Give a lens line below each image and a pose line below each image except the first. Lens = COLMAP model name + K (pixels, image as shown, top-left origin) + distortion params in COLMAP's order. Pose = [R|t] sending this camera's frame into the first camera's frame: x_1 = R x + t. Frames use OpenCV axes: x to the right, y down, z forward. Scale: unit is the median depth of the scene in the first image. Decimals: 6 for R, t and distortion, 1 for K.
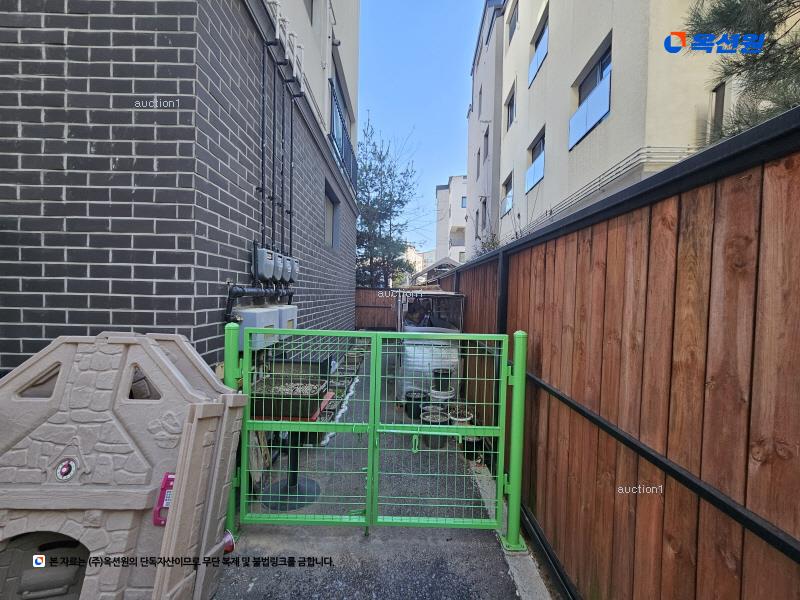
lens RADIAL K [[326.2, 0, 397.7], [0, 326.2, 303.2], [0, 0, 1]] dist [-0.003124, 0.001089]
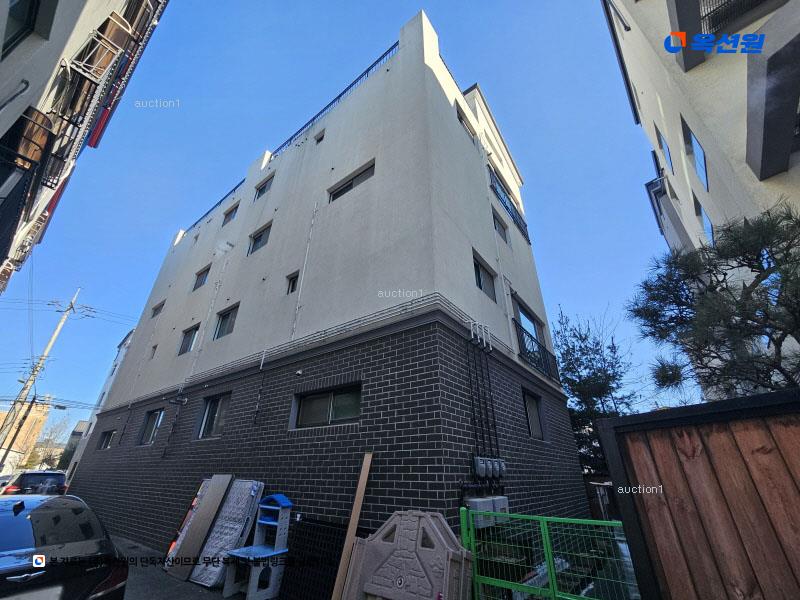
lens RADIAL K [[326.2, 0, 400.2], [0, 326.2, 302.3], [0, 0, 1]] dist [-0.003124, 0.001089]
pose [[0.785600, -0.305046, -0.538312, 0.579465], [-0.007011, 0.865576, -0.500728, -0.017896], [0.618695, 0.397146, 0.677858, -0.968314]]
